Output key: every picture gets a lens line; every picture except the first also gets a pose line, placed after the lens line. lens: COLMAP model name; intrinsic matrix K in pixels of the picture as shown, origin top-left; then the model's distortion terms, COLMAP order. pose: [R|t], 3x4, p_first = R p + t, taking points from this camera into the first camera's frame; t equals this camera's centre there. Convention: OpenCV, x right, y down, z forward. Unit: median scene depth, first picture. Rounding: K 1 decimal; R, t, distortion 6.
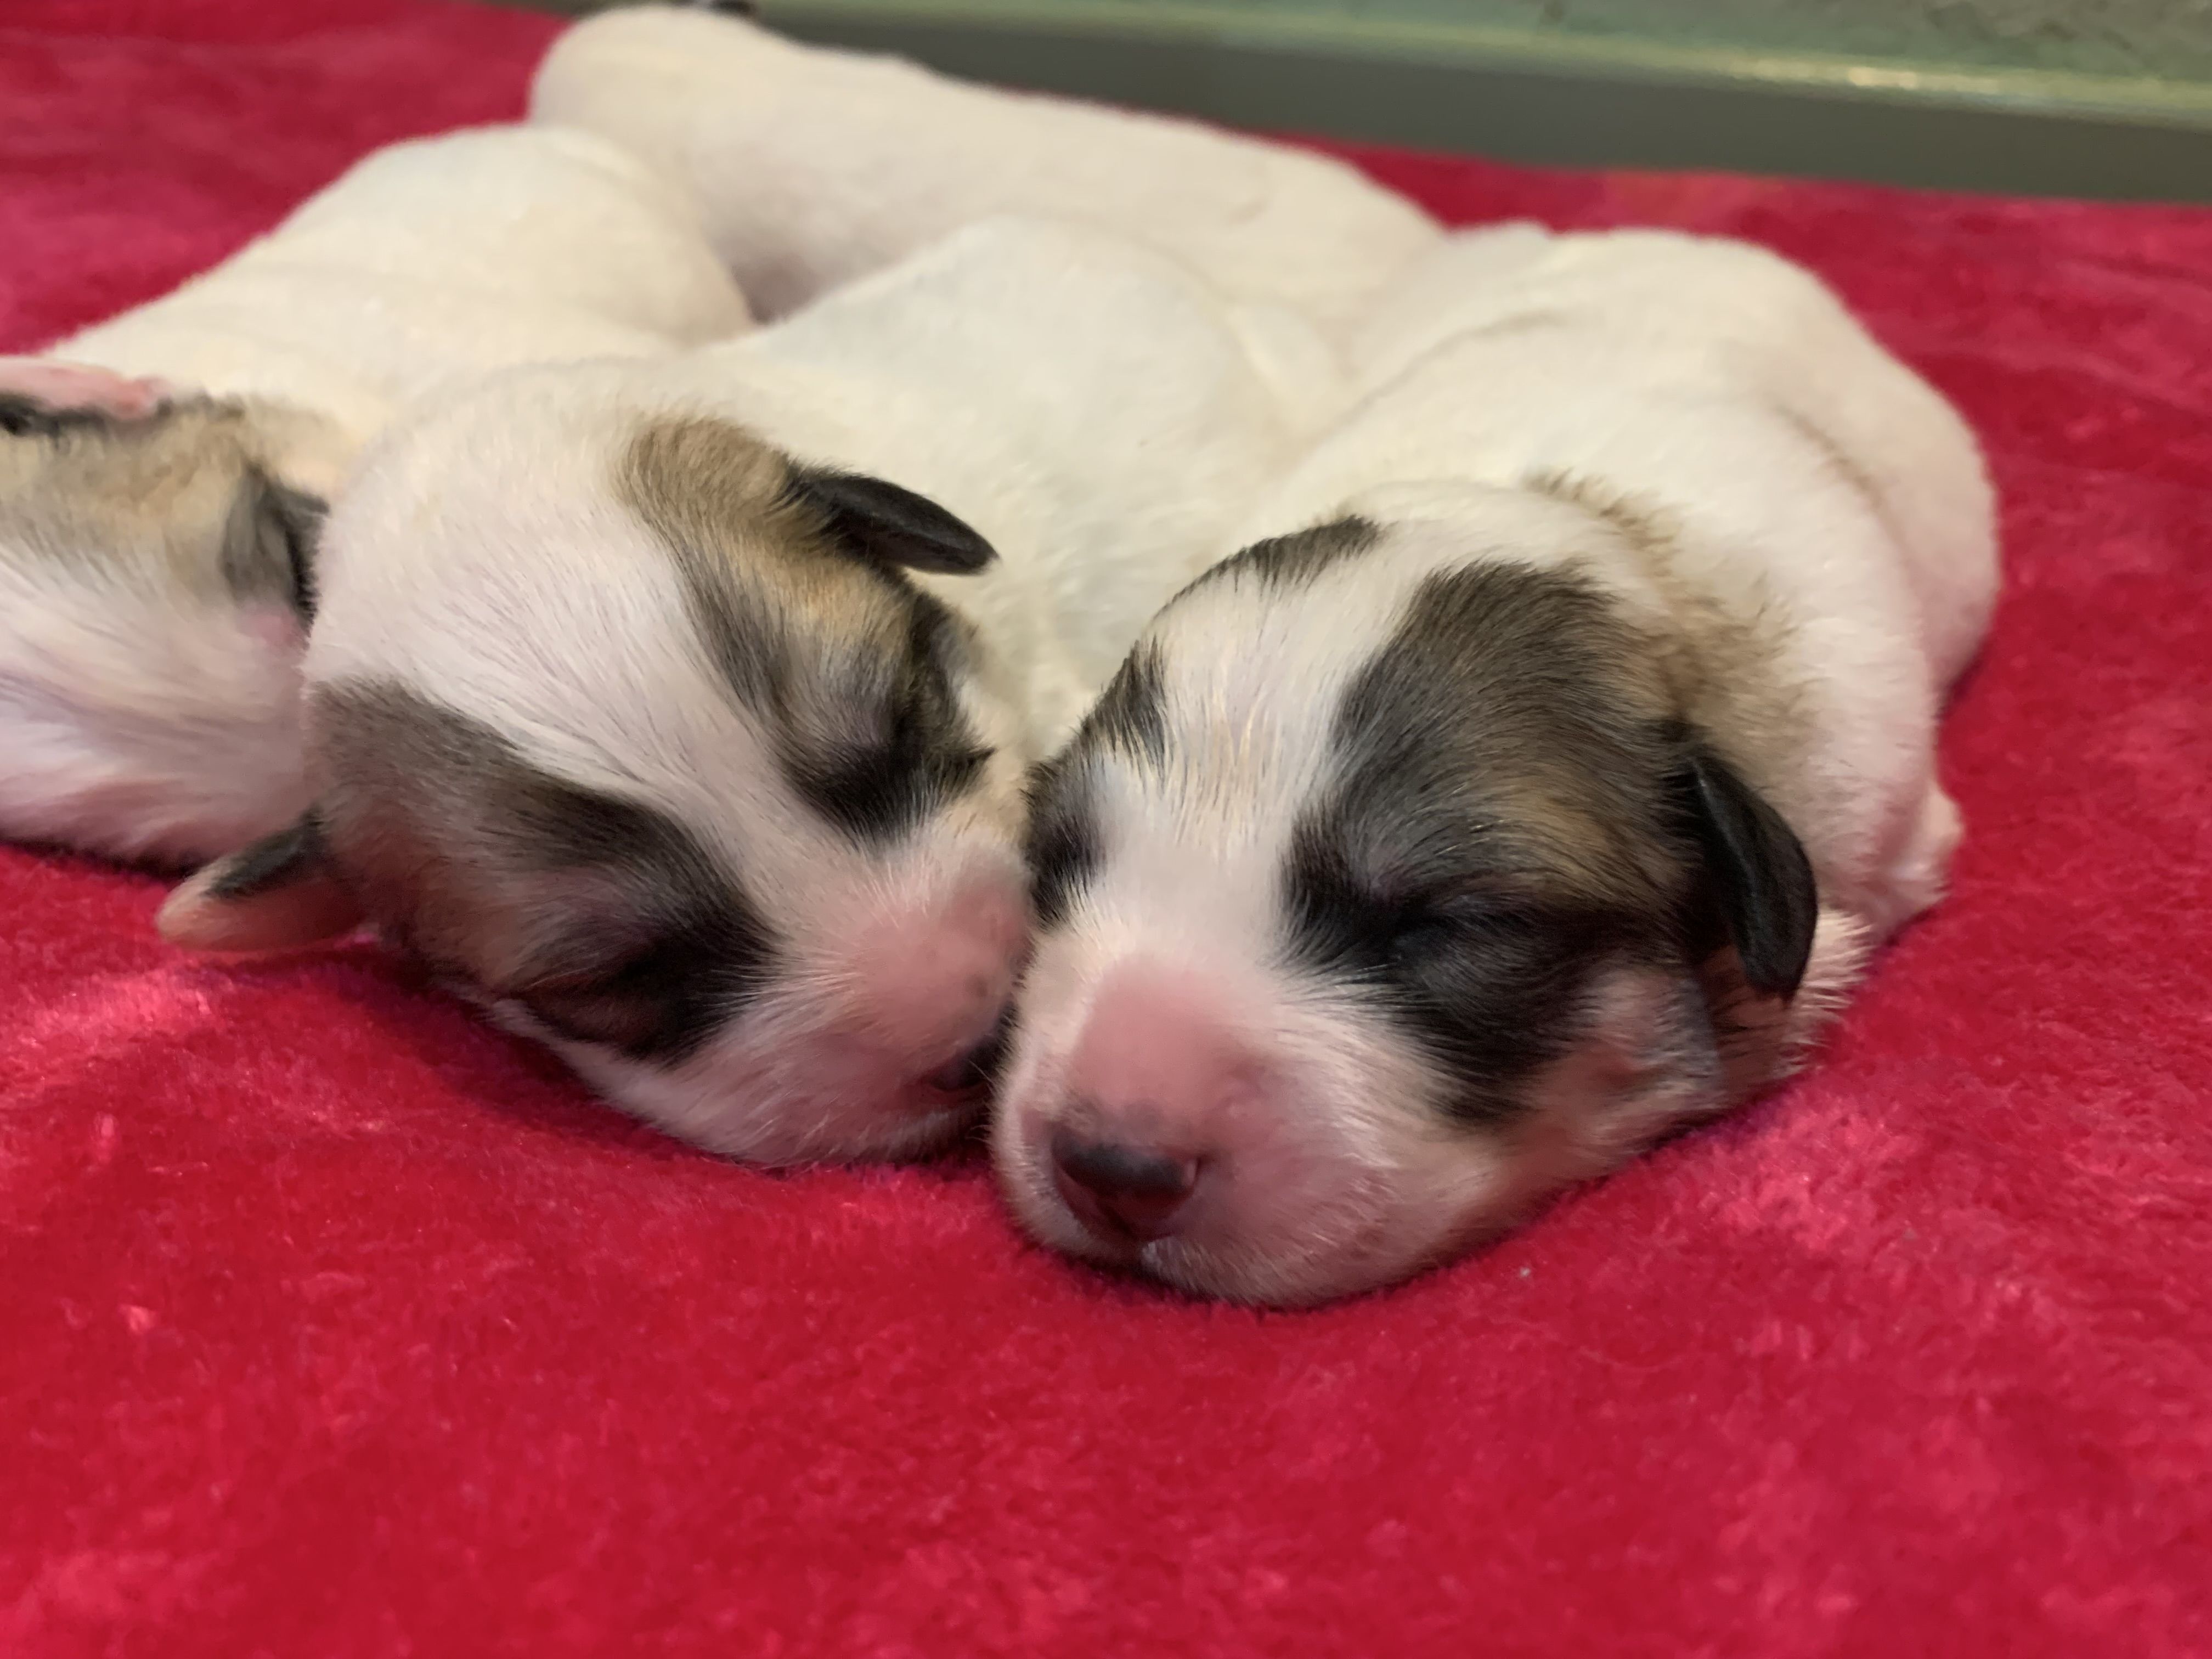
lens RADIAL K [[1807.9, 0, 1172.5], [0, 1807.9, 819.5], [0, 0, 1]] dist [0.021722, -0.081484]
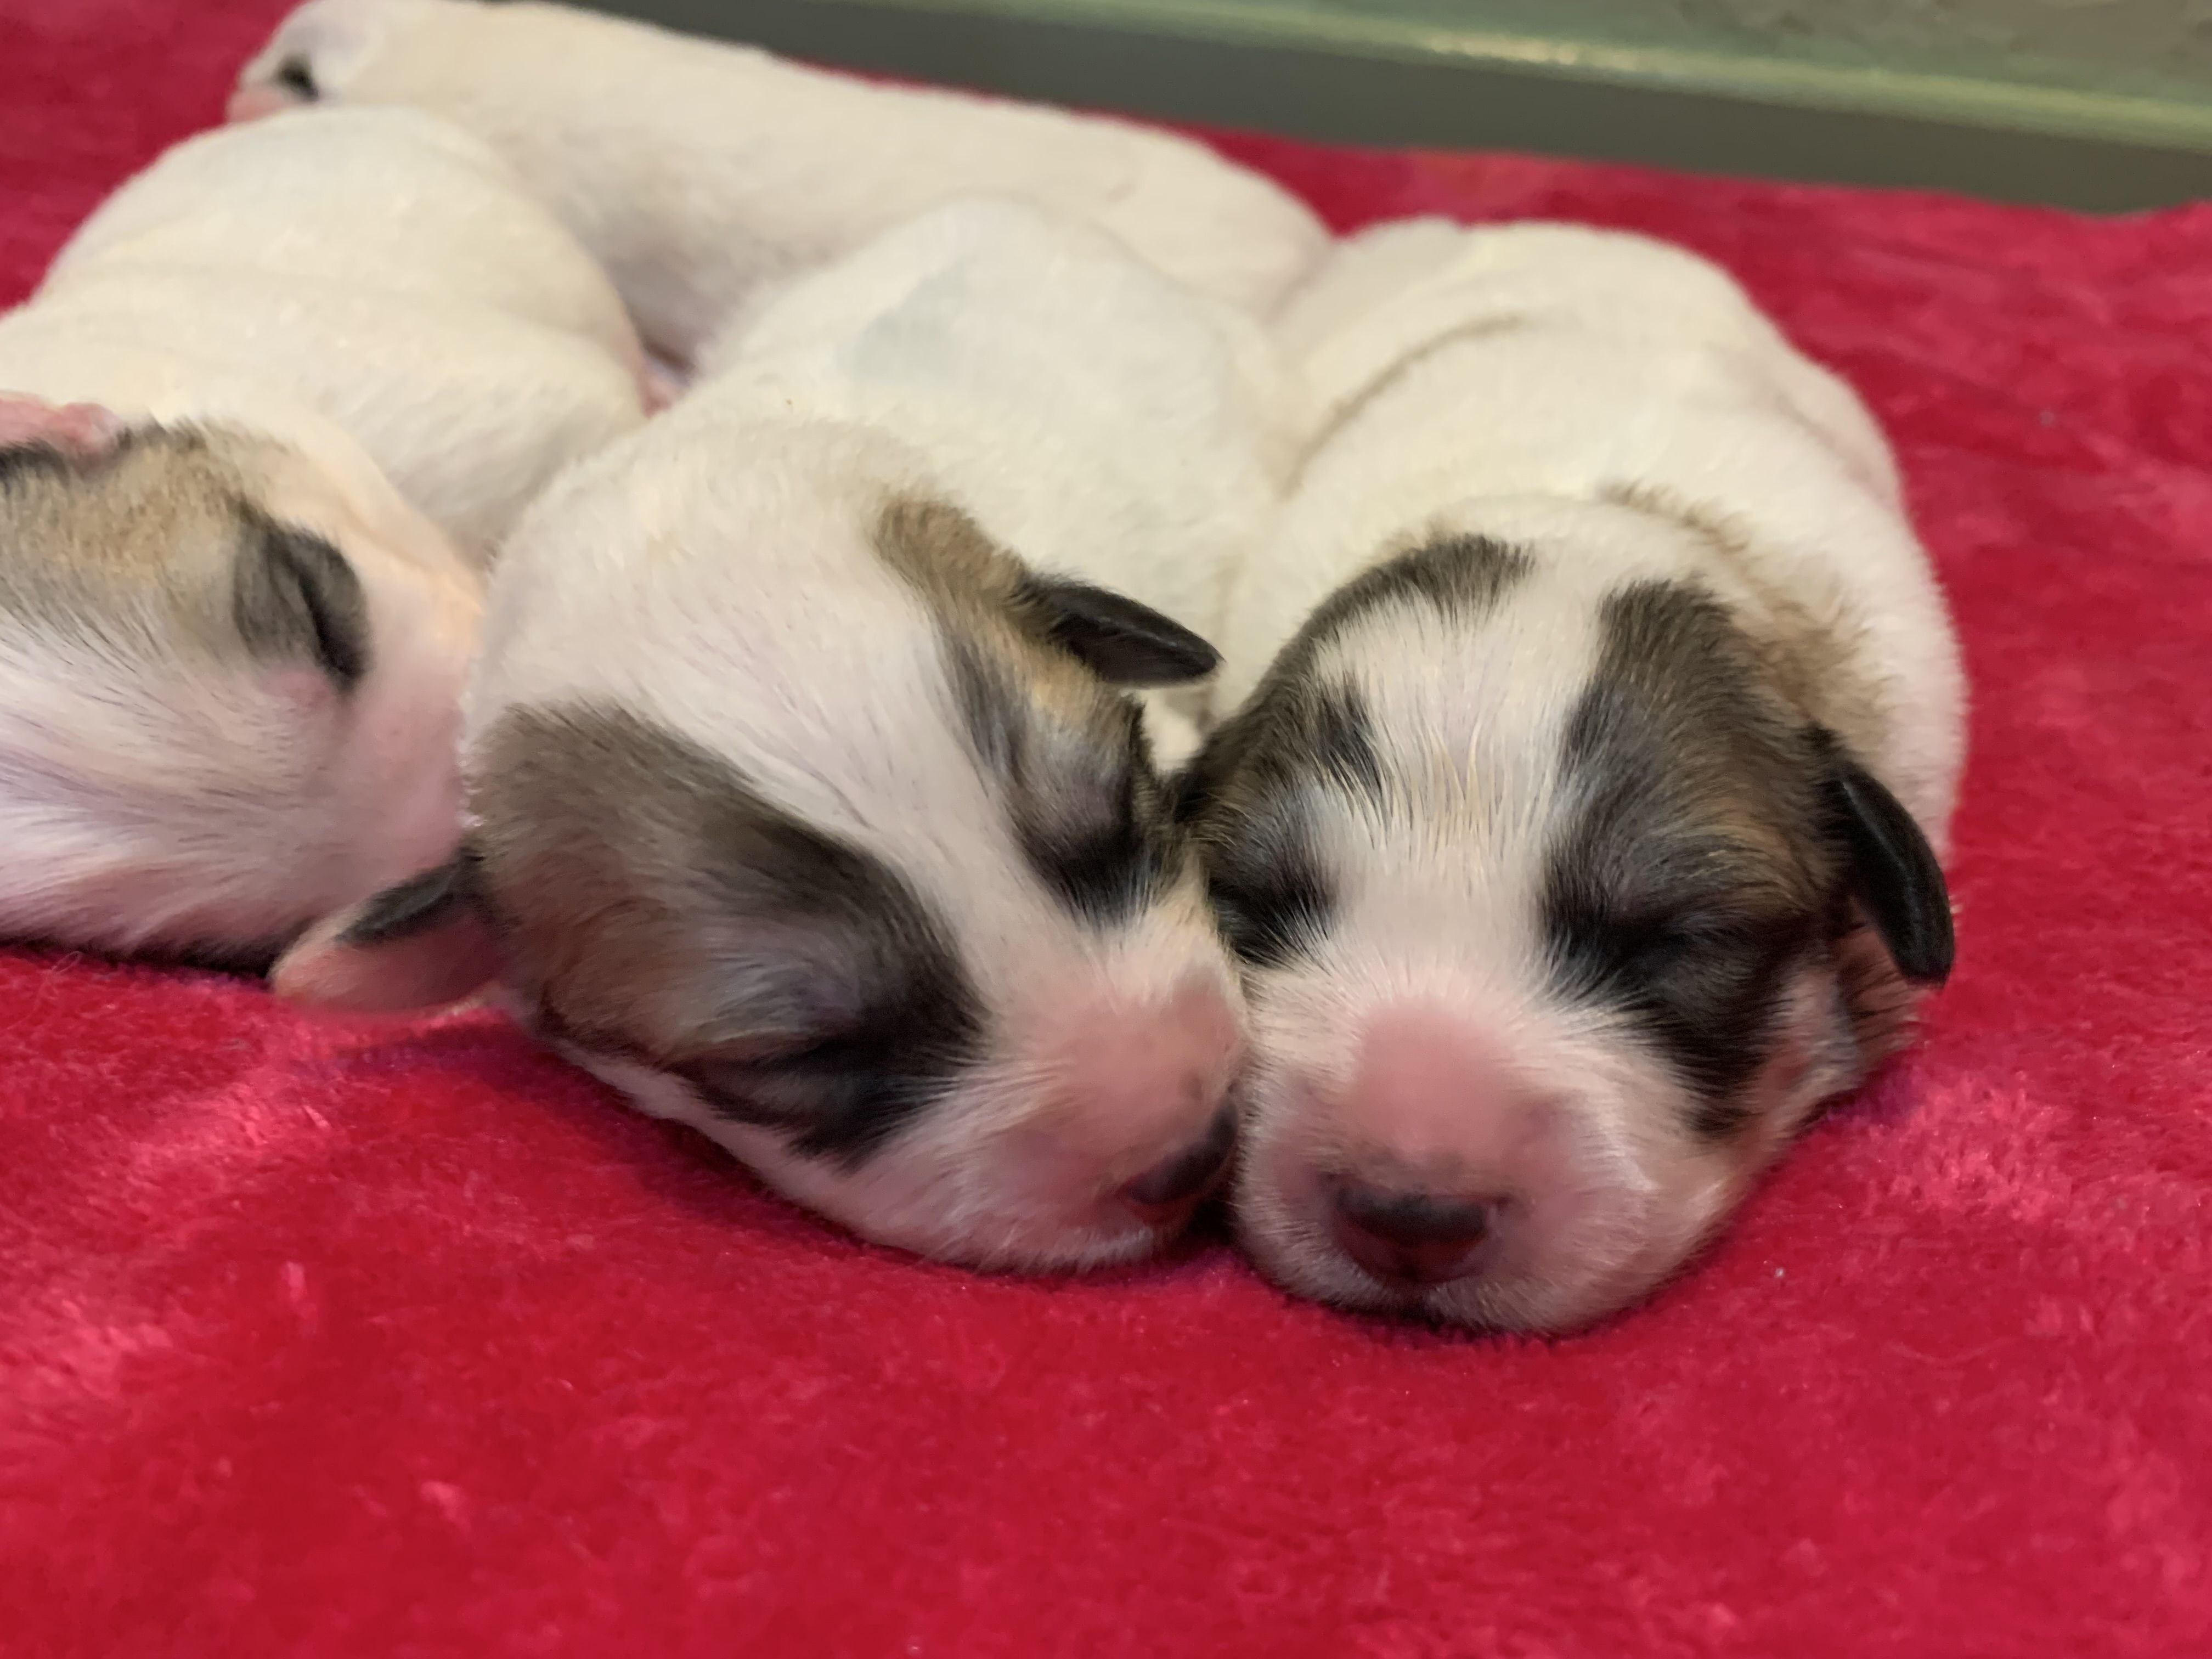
lens RADIAL K [[1840.9, 0, 1106.2], [0, 1840.9, 771.6], [0, 0, 1]] dist [-0.084260, 0.105770]
pose [[0.980677, -0.052761, 0.188384, -0.323487], [0.051704, 0.998607, 0.010527, -0.061145], [-0.188677, -0.000583, 0.982039, 0.040434]]
